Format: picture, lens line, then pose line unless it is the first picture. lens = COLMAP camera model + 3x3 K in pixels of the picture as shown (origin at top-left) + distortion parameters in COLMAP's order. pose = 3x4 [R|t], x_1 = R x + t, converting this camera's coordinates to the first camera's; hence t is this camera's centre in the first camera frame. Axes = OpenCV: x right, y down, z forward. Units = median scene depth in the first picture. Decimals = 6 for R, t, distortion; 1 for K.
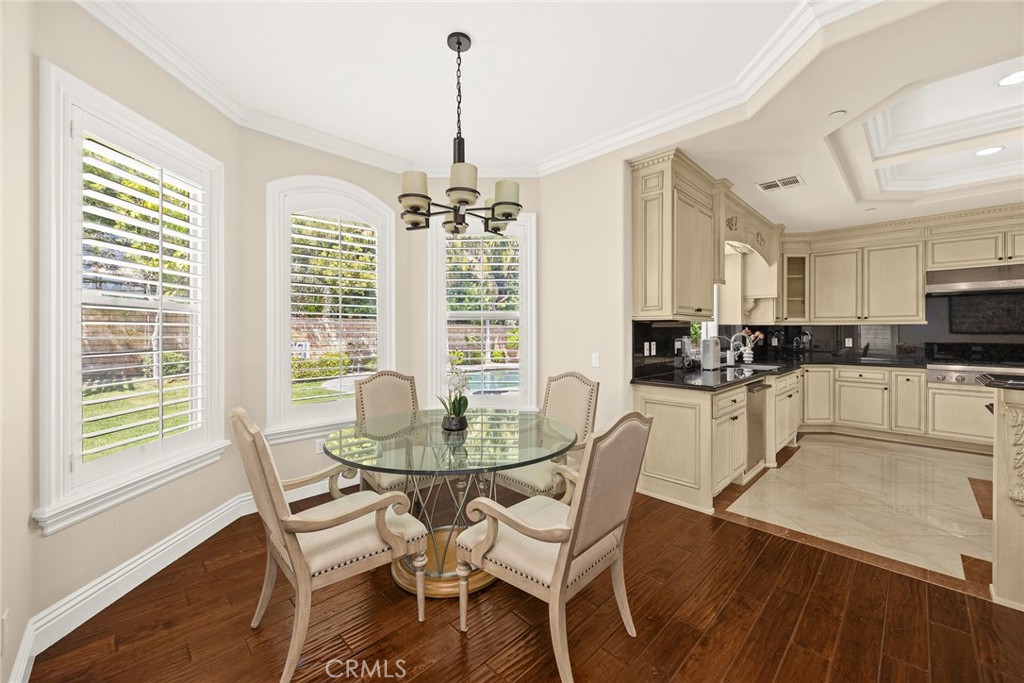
lens RADIAL K [[391.8, 0, 513.3], [0, 391.8, 340.4], [0, 0, 1]] dist [-0.010309, 0.000923]
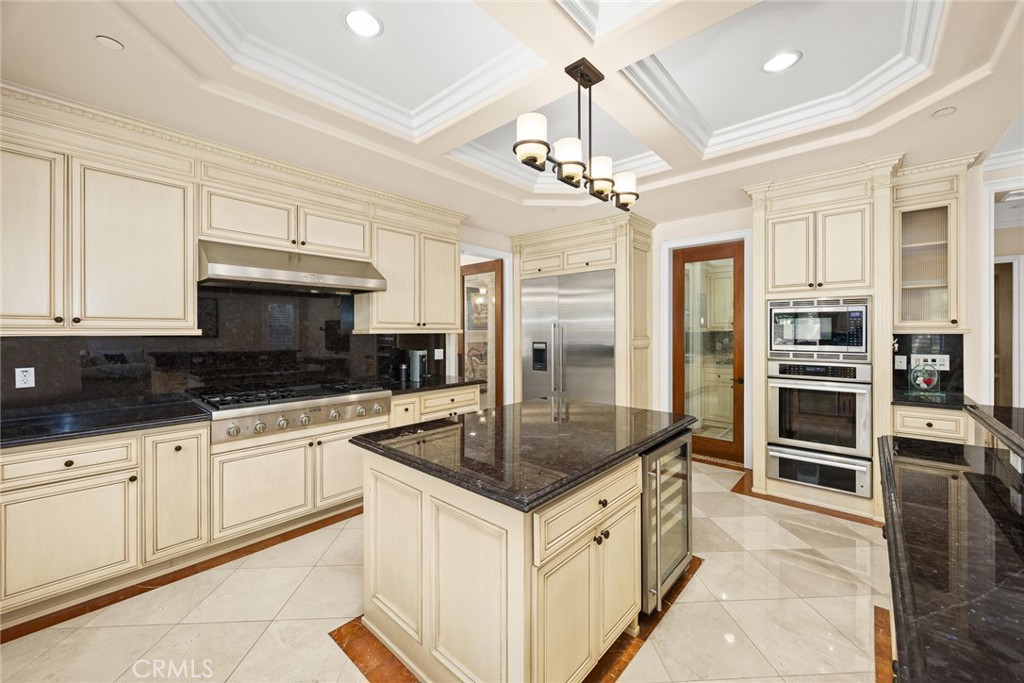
lens RADIAL K [[391.8, 0, 523.7], [0, 391.8, 324.6], [0, 0, 1]] dist [-0.010309, 0.000923]
pose [[-0.081503, 0.013801, 0.996578, 0.564067], [0.022454, 0.999676, -0.012007, -0.046360], [-0.996420, 0.021399, -0.081787, 0.694976]]
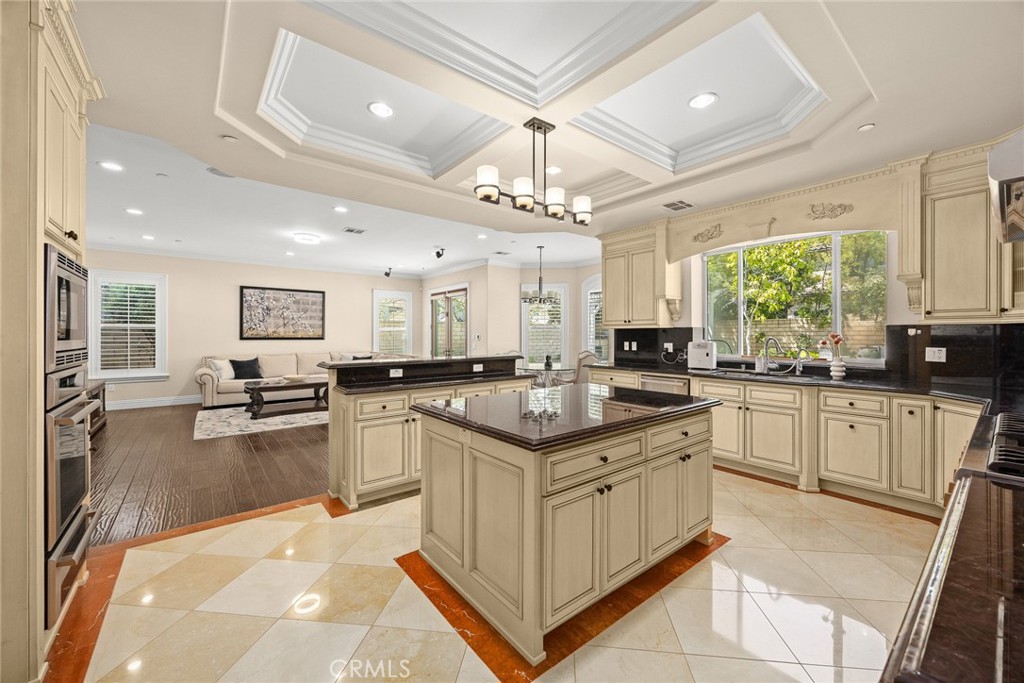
lens RADIAL K [[408.1, 0, 509.2], [0, 408.1, 333.5], [0, 0, 1]] dist [0.000069, 0.000047]
pose [[-0.134951, -0.005579, -0.990837, 1.758853], [-0.025096, 0.999683, -0.002211, -0.011306], [0.990534, 0.024567, -0.135048, 0.633875]]
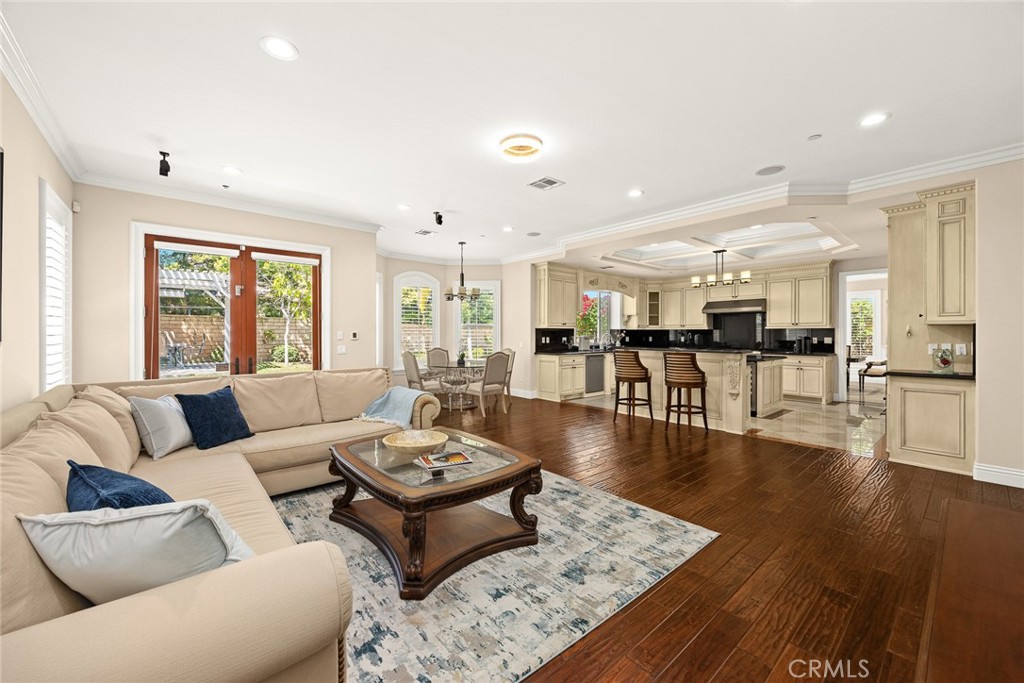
lens RADIAL K [[408.1, 0, 516.3], [0, 408.1, 335.3], [0, 0, 1]] dist [0.000069, 0.000047]
pose [[0.997714, 0.000450, -0.067574, 0.291073], [-0.001834, 0.999790, -0.020410, 0.037251], [0.067550, 0.020487, 0.997505, -1.260433]]
